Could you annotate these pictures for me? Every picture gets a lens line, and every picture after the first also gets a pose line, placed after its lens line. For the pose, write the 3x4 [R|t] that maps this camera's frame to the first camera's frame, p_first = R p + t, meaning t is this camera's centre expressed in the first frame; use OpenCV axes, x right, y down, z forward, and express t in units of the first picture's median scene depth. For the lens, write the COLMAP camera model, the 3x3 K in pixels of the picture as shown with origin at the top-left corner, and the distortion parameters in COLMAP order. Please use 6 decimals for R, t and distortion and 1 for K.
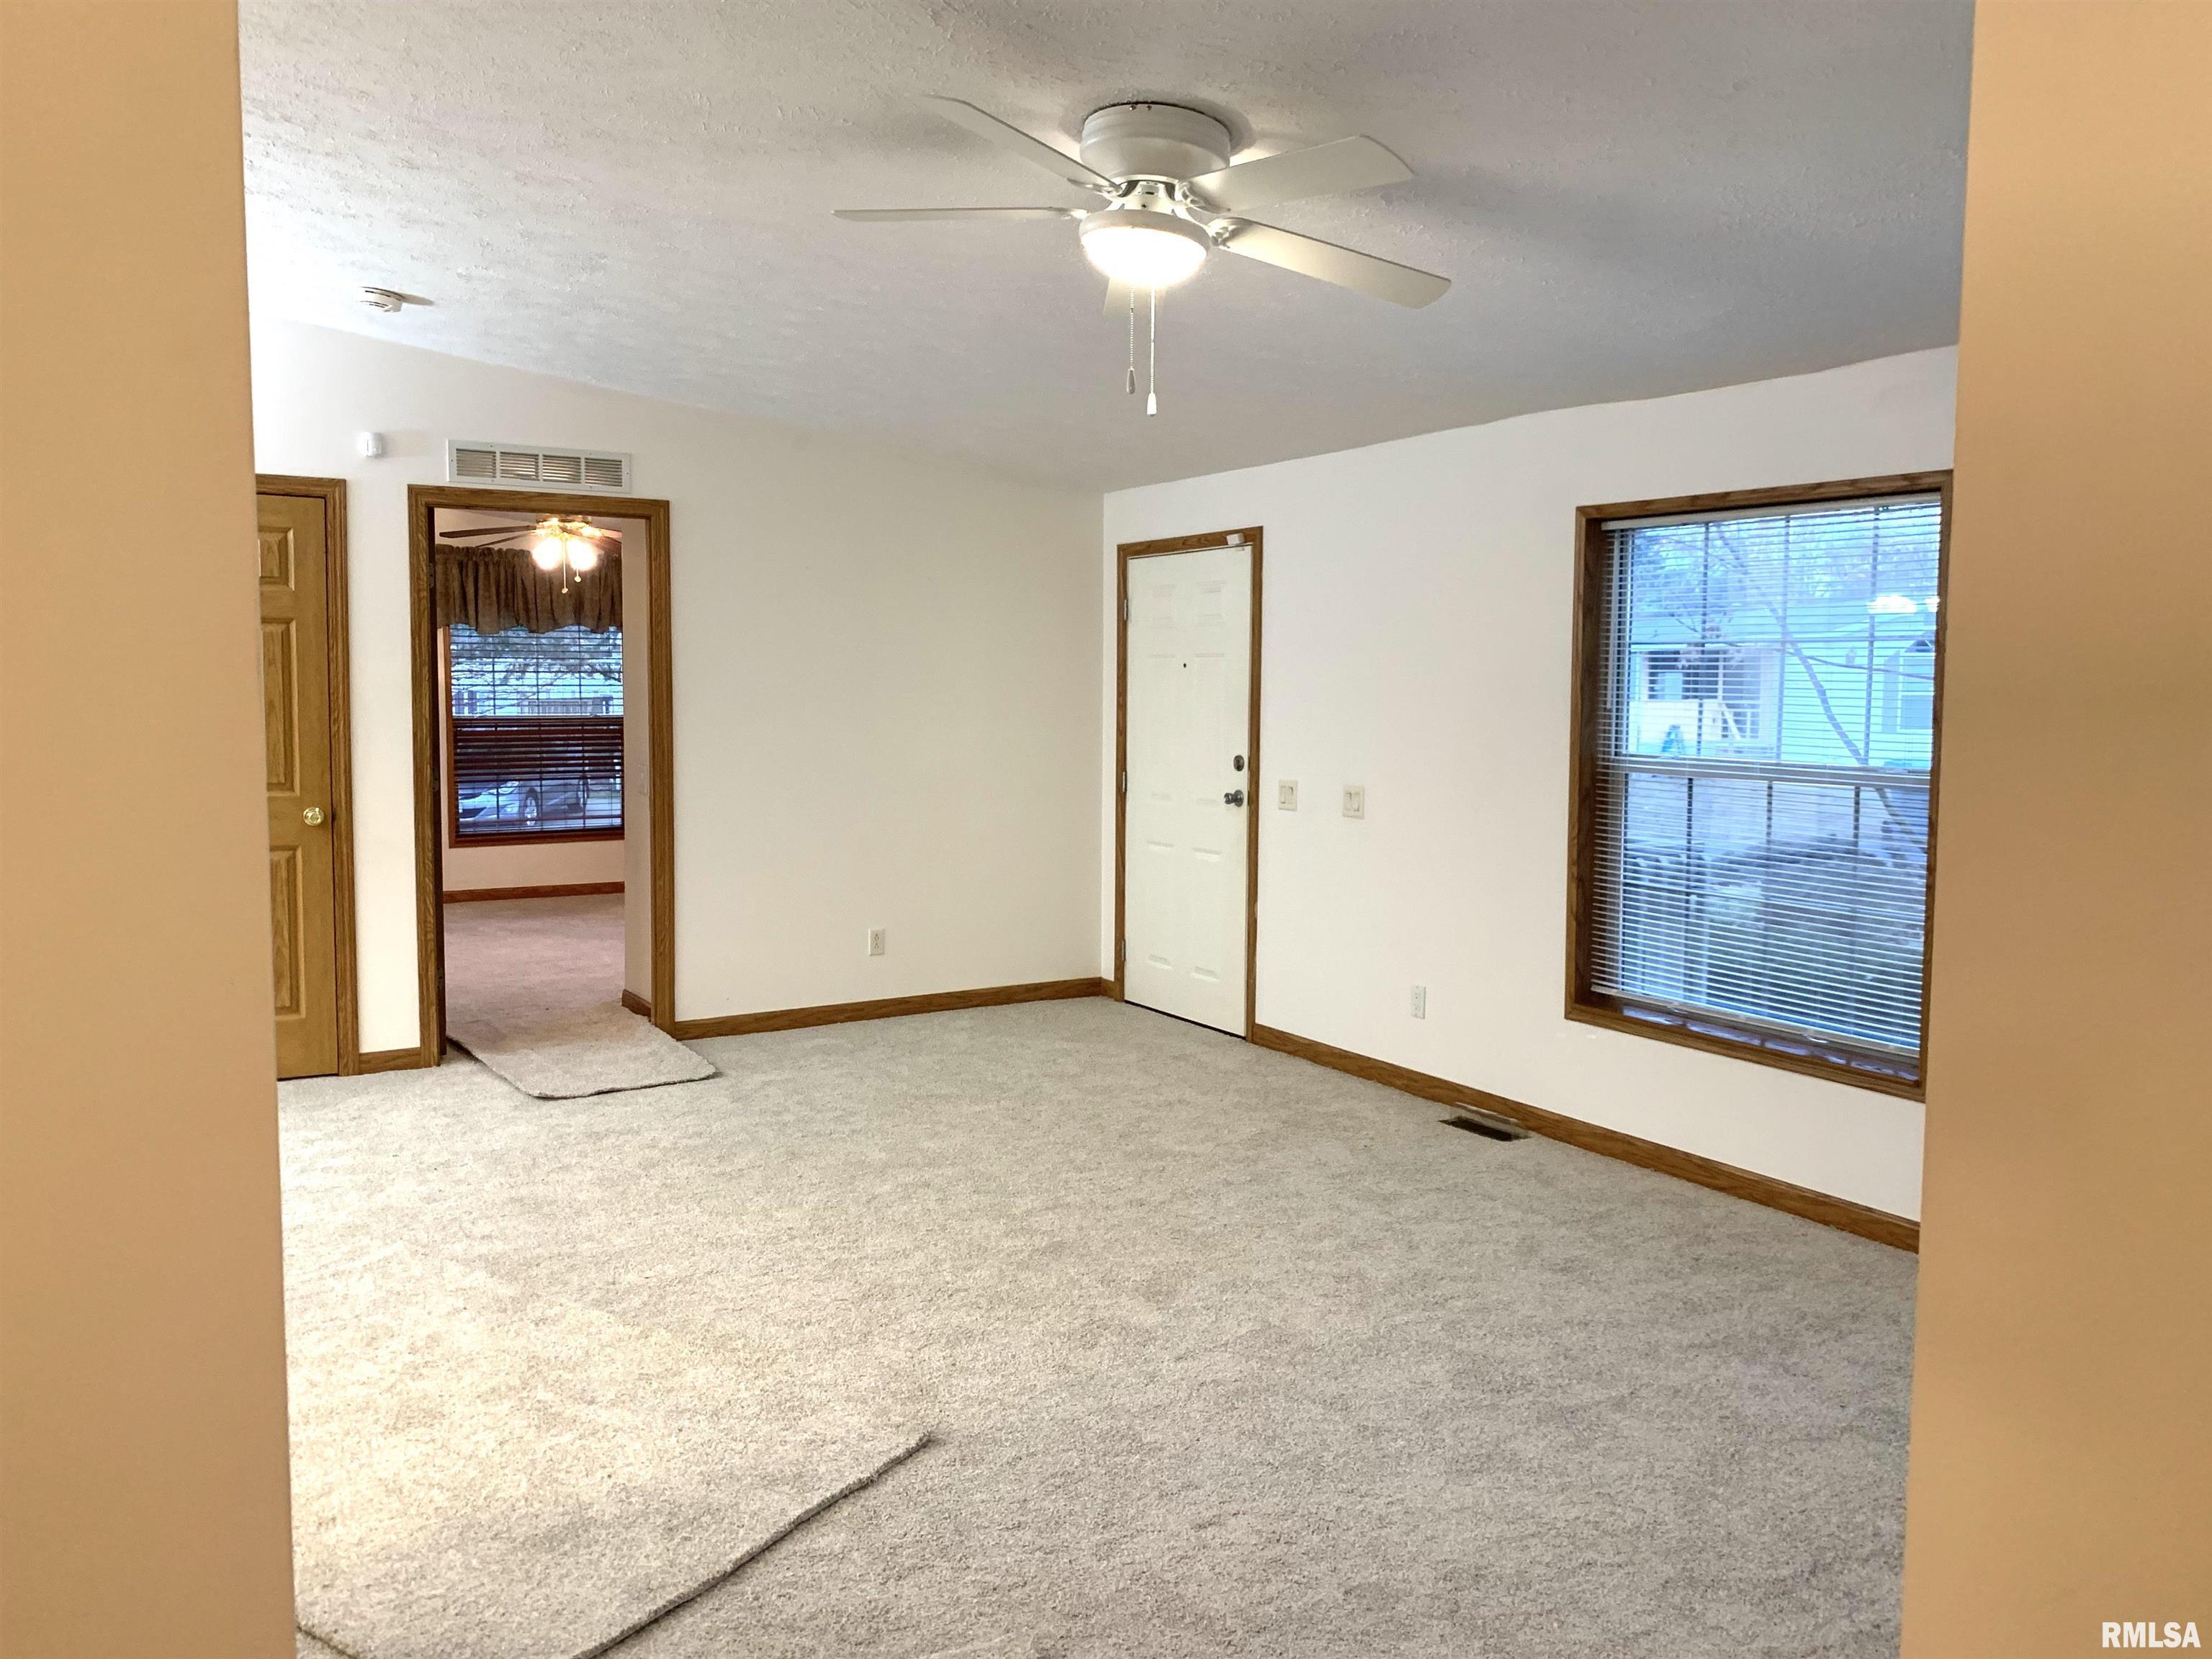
lens RADIAL K [[1689.4, 0, 1104.3], [0, 1689.4, 806.4], [0, 0, 1]] dist [0.037964, -0.055990]
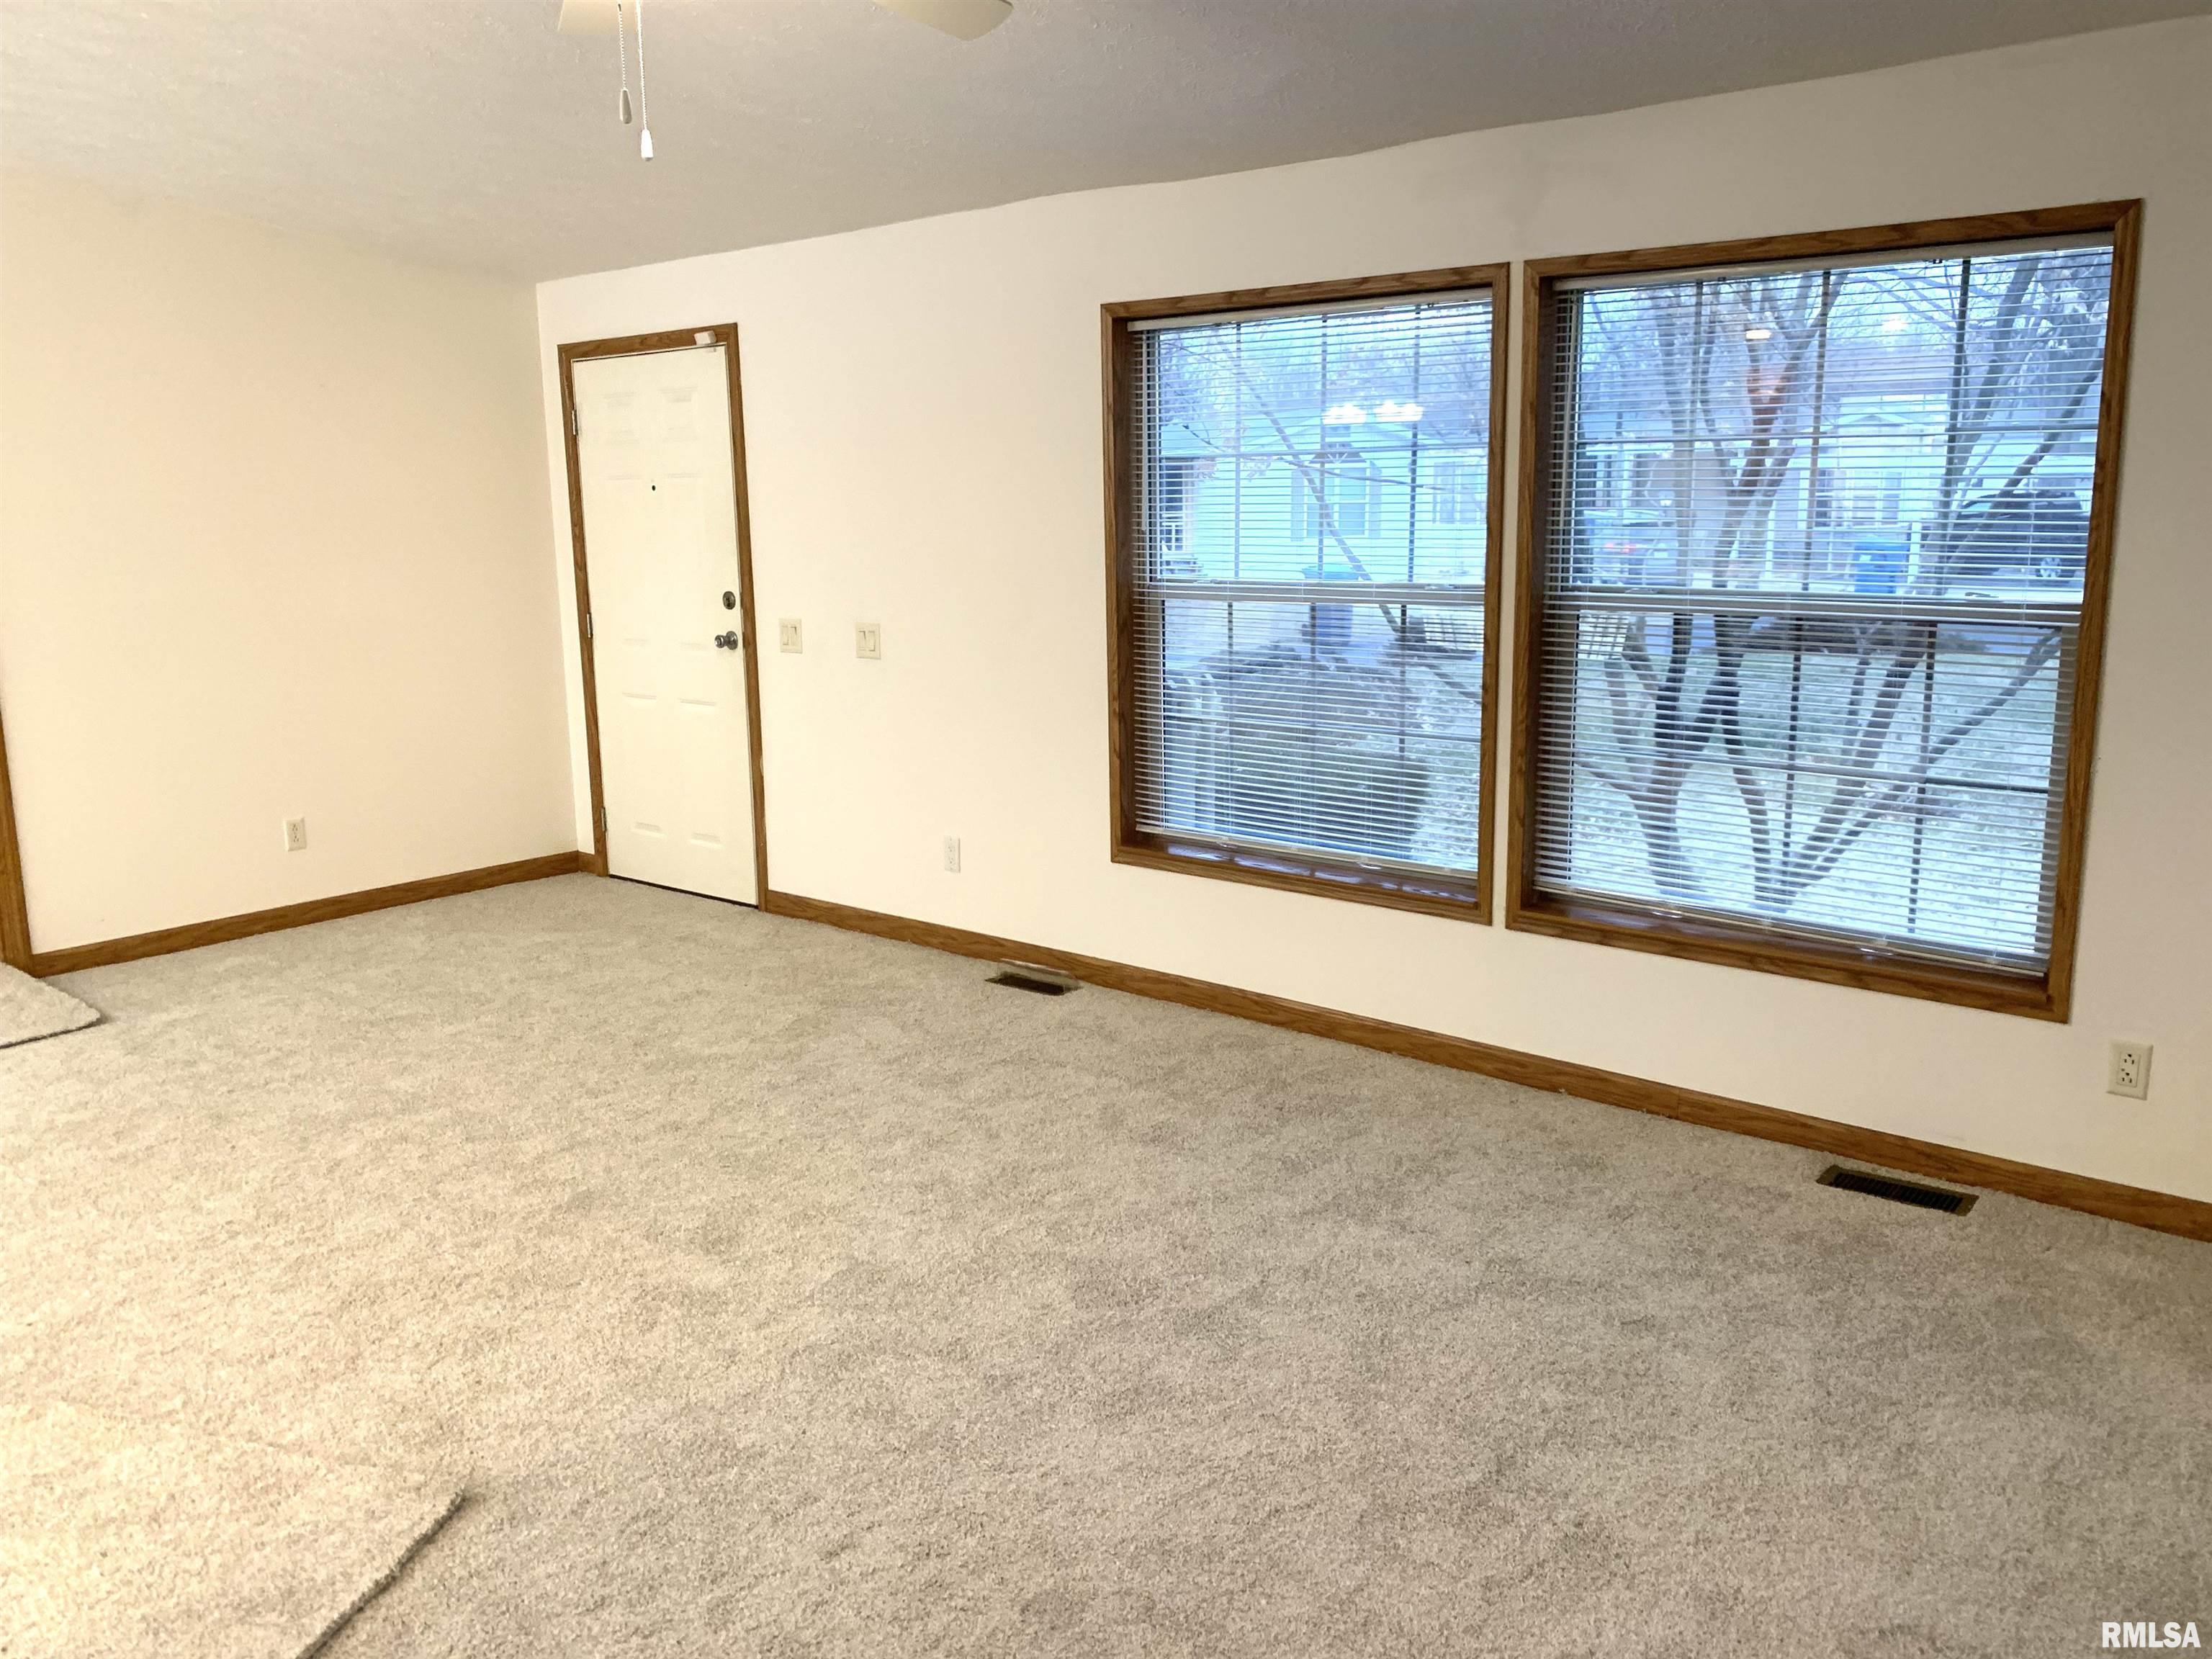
lens RADIAL K [[1689.4, 0, 1093.0], [0, 1689.4, 819.3], [0, 0, 1]] dist [0.037964, -0.055990]
pose [[0.948123, -0.080661, 0.307502, -0.026121], [0.045384, 0.991711, 0.120205, -0.012478], [-0.314649, -0.100013, 0.943925, 0.119491]]
